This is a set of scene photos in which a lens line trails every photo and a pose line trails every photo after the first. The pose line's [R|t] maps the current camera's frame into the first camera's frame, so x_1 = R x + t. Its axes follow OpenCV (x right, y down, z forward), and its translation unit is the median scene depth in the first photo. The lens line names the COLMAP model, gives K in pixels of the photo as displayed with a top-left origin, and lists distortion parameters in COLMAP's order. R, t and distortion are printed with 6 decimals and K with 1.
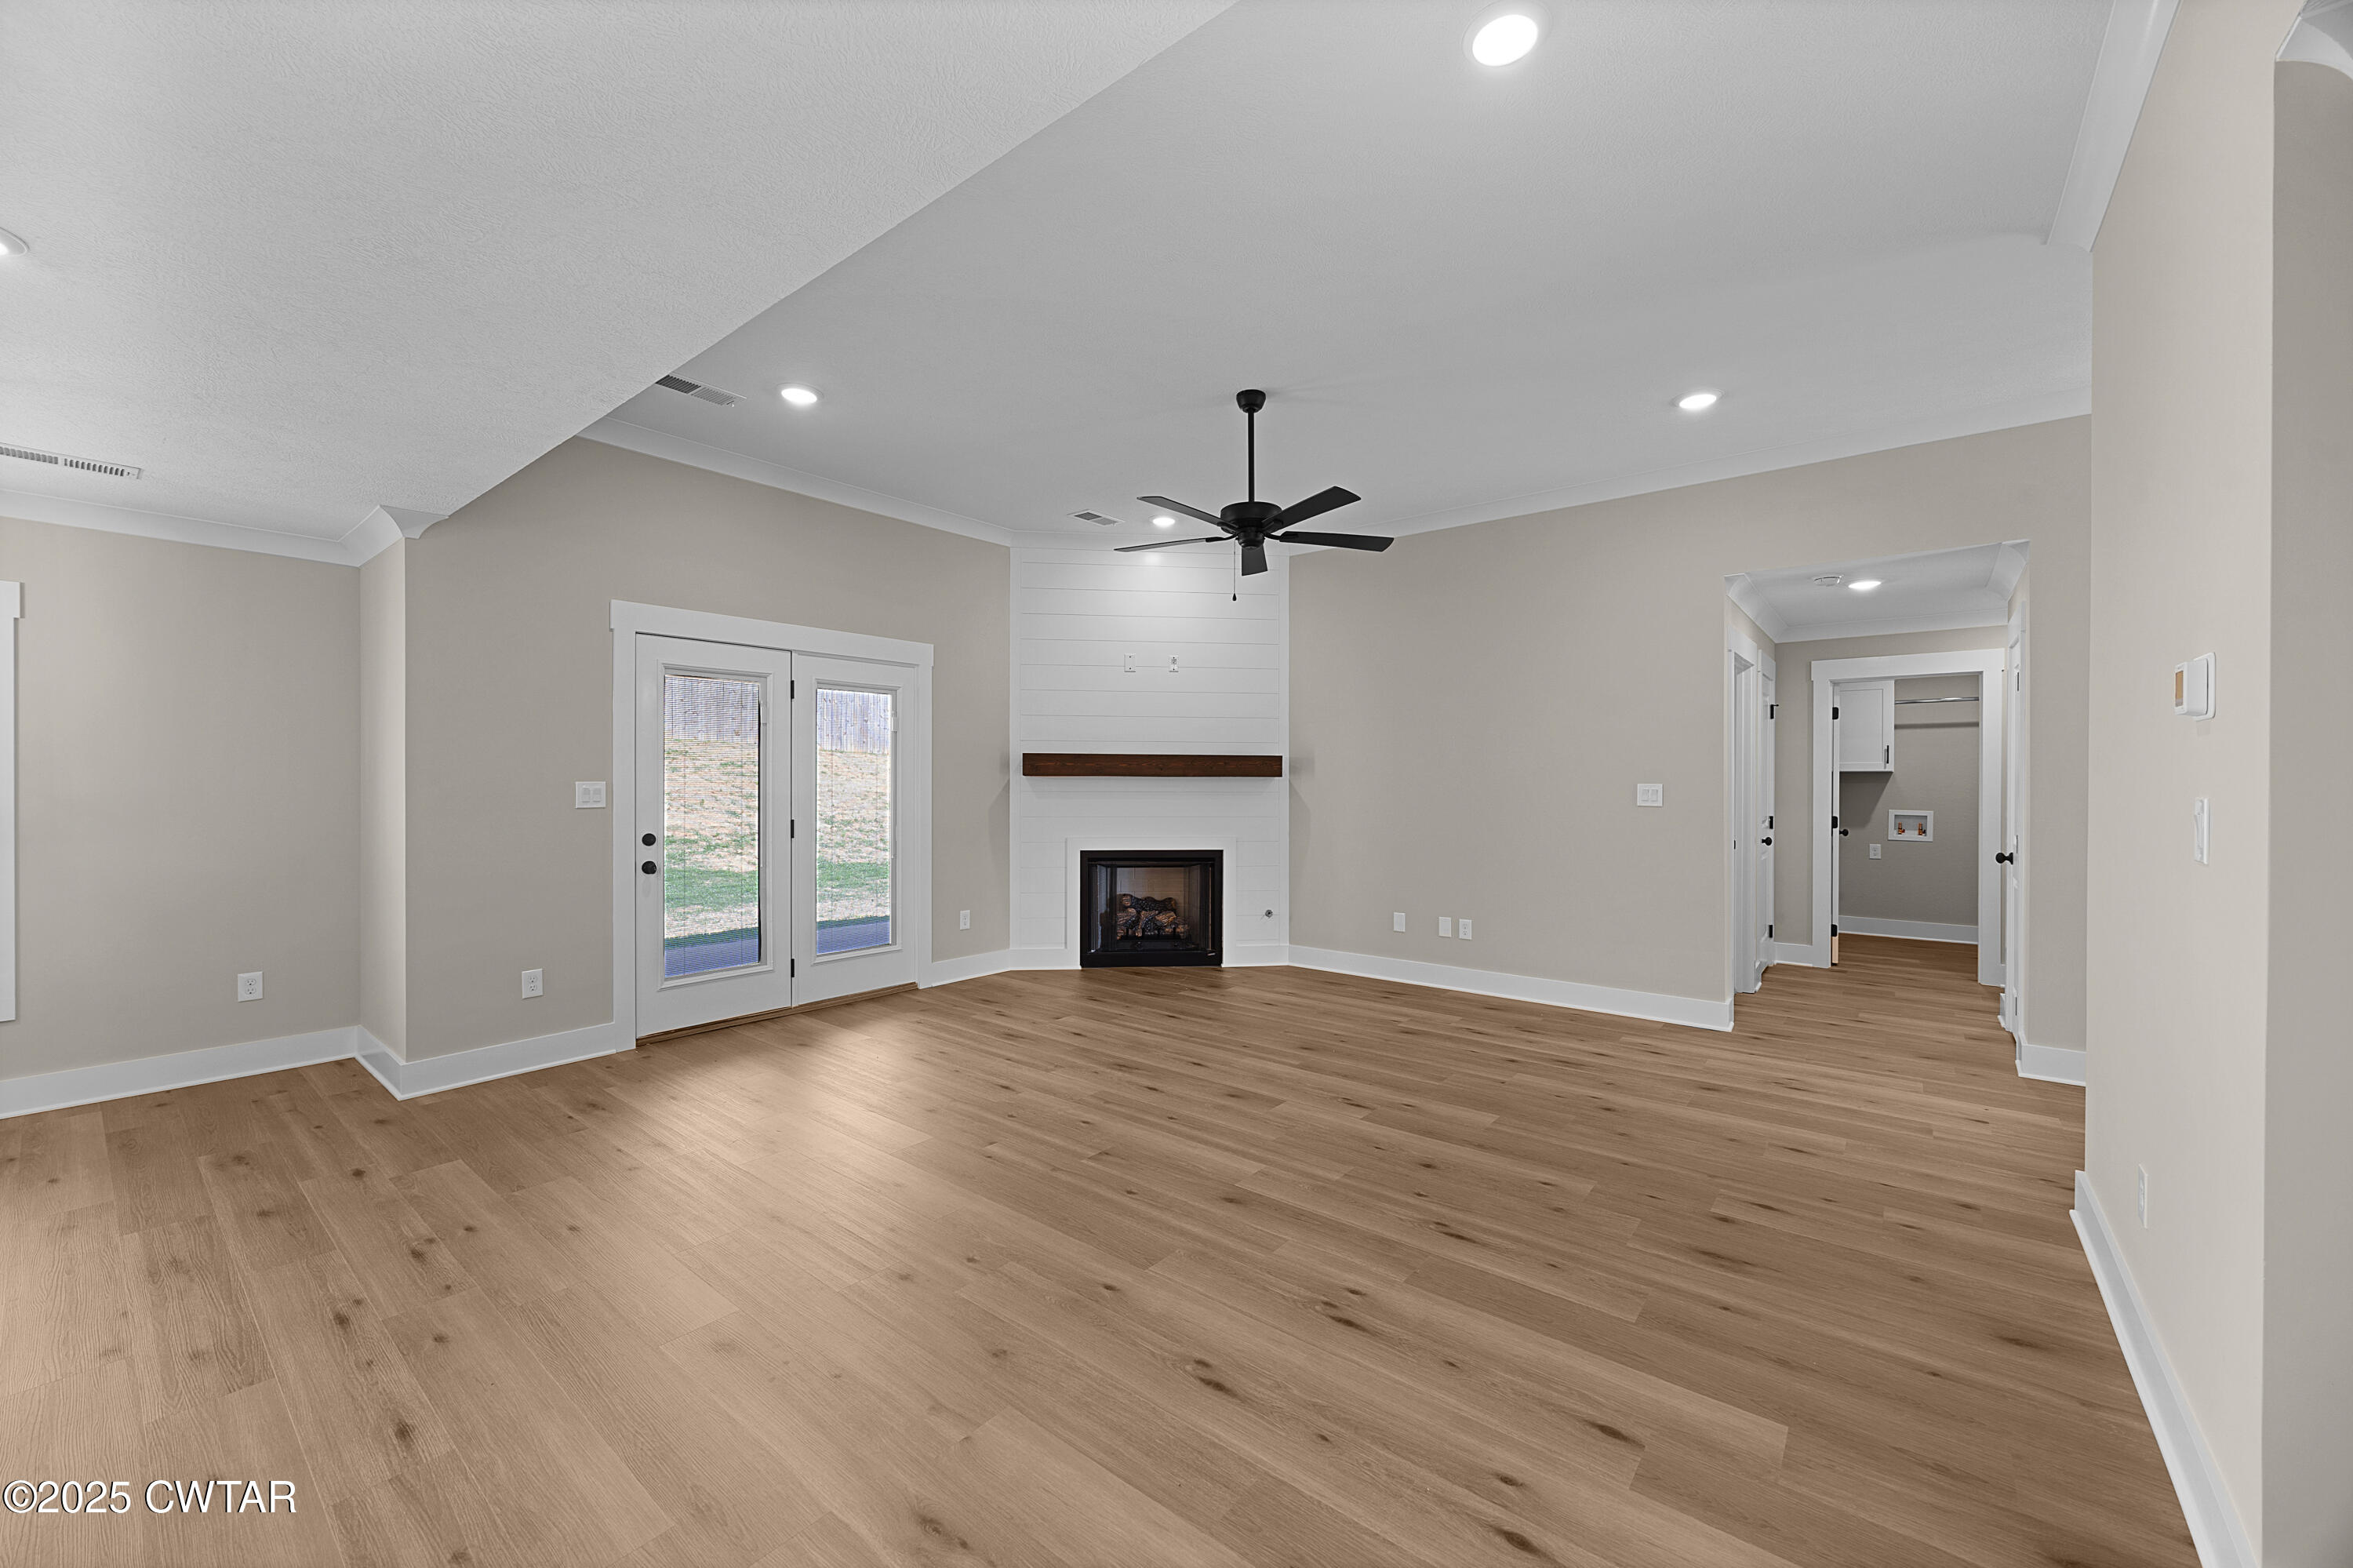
lens RADIAL K [[901.4, 0, 1184.7], [0, 901.4, 780.7], [0, 0, 1]] dist [-0.007816, 0.000179]
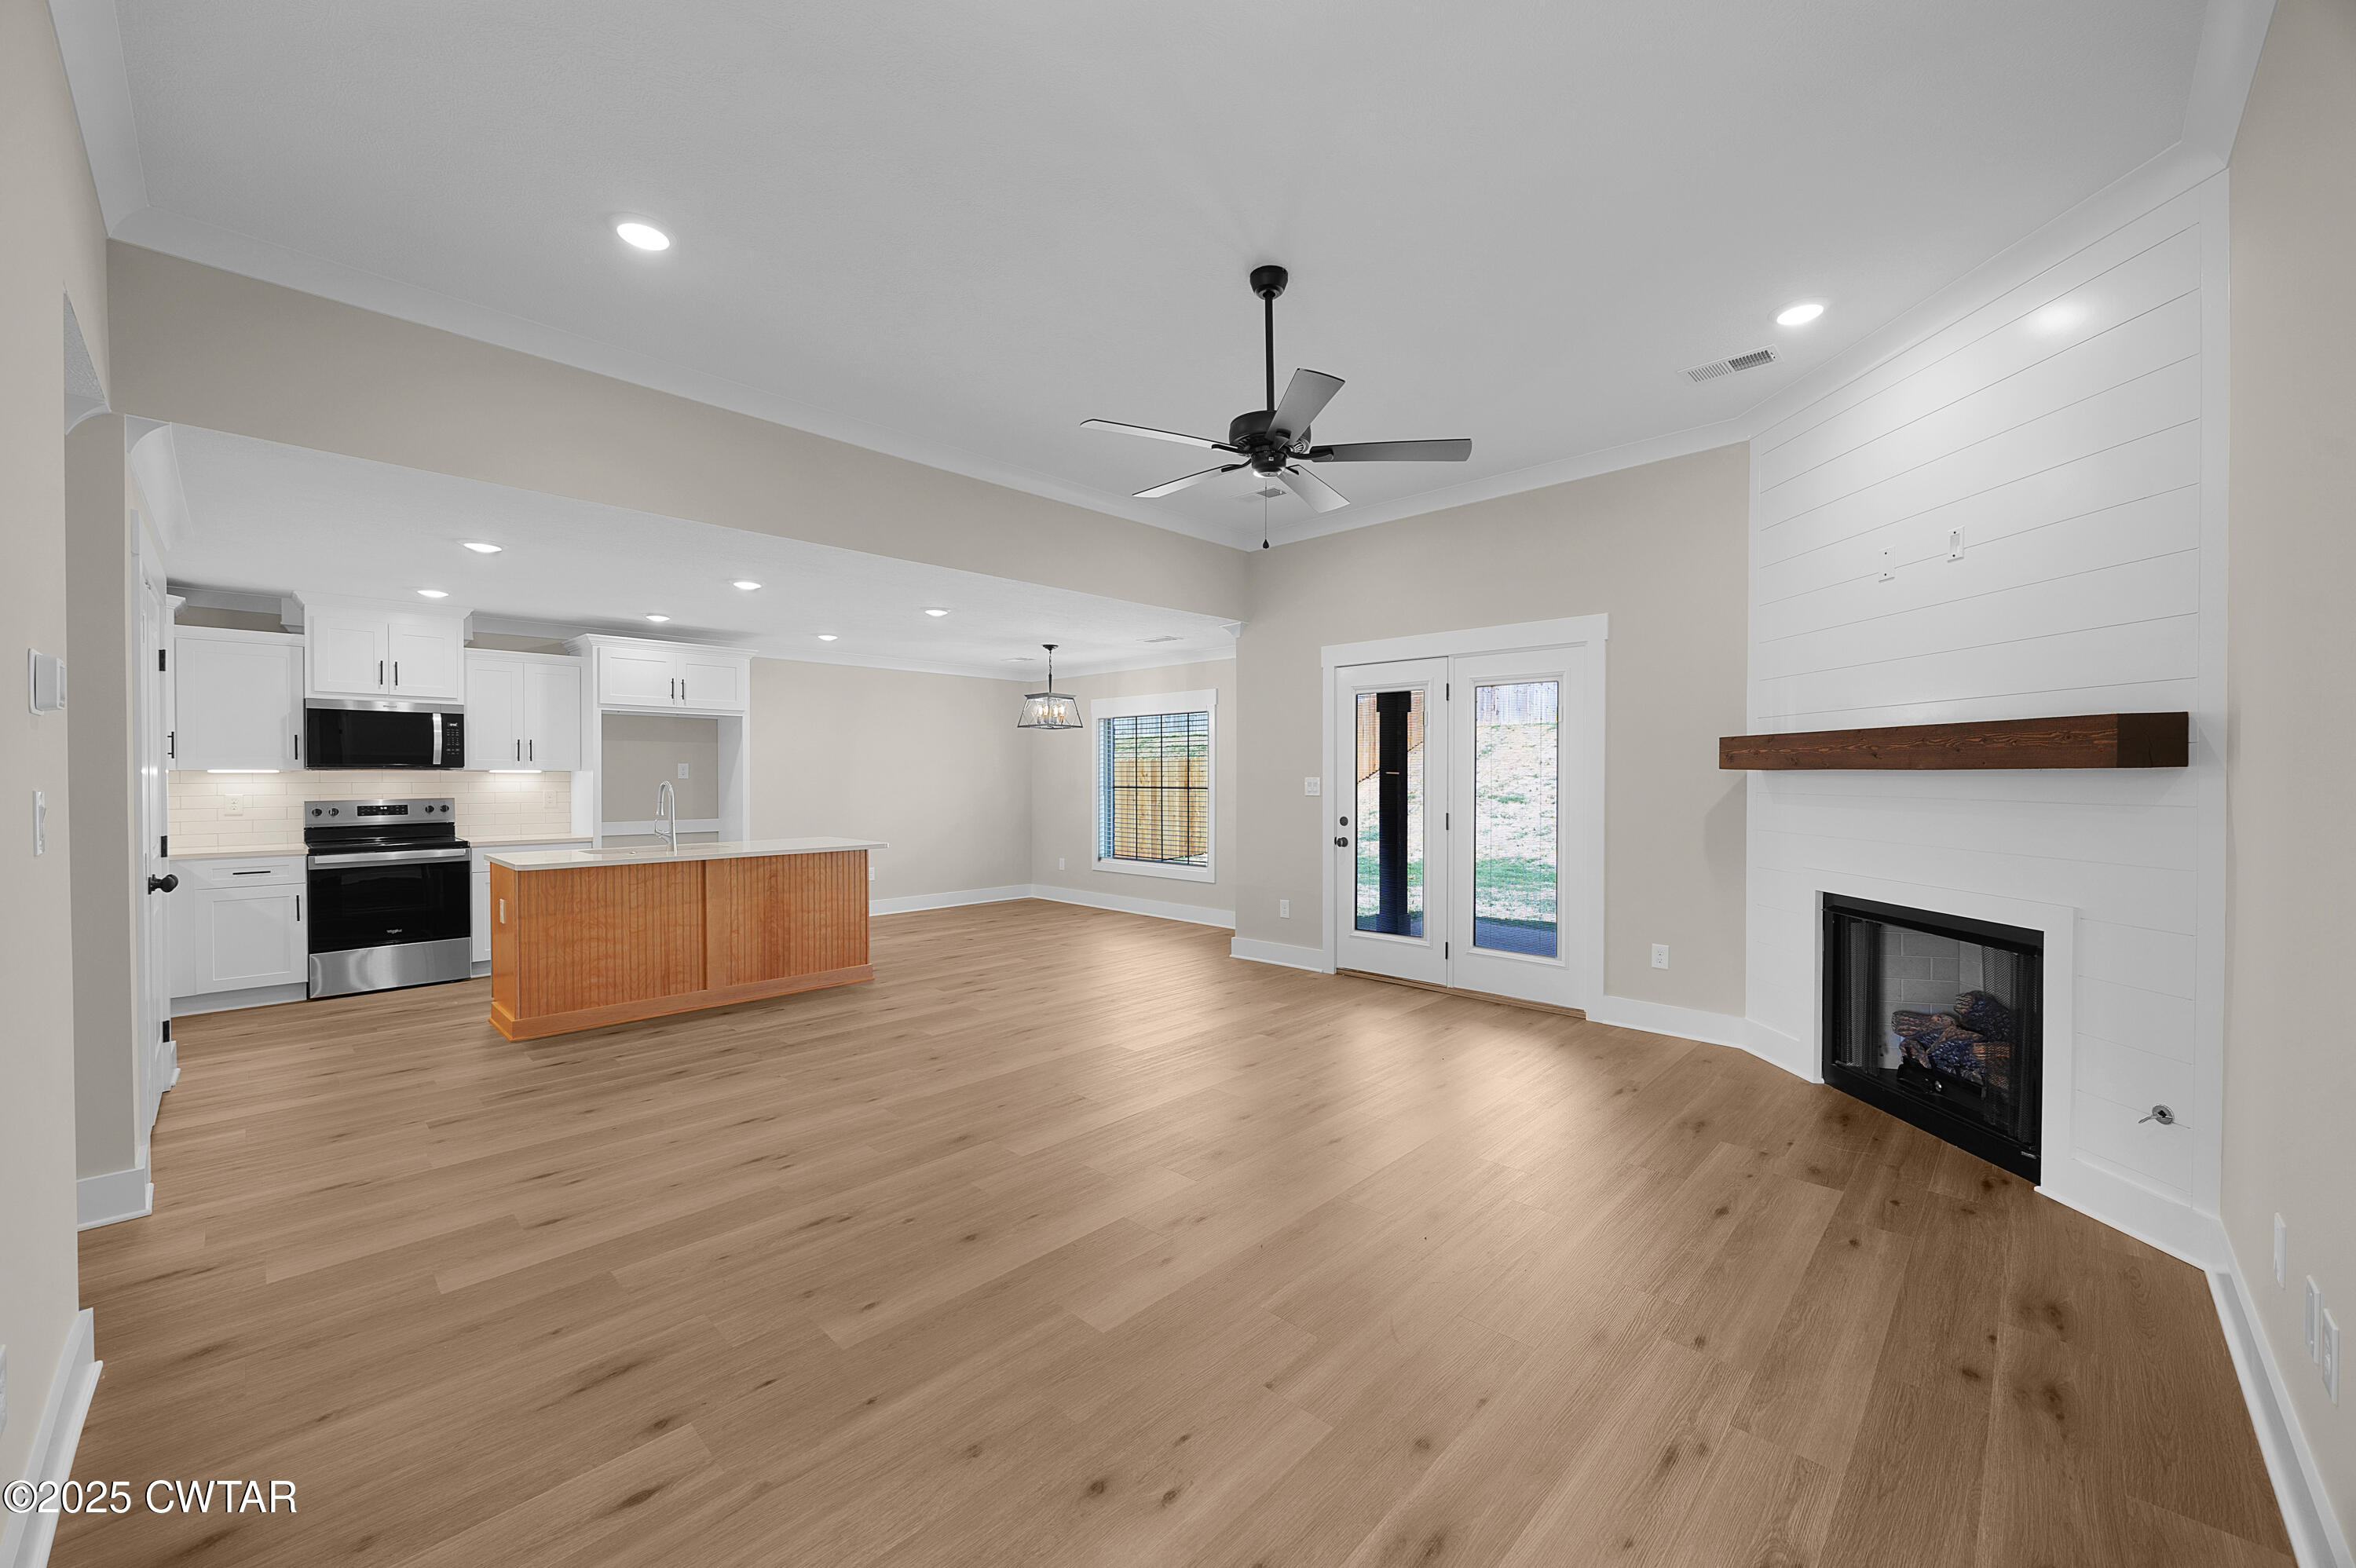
lens RADIAL K [[902.4, 0, 1187.0], [0, 902.4, 790.7], [0, 0, 1]] dist [-0.007816, 0.000179]
pose [[-0.084395, 0.015639, -0.996310, 0.791311], [-0.000286, 0.999876, 0.015719, -0.000076], [0.996432, 0.001612, -0.084380, 0.930451]]
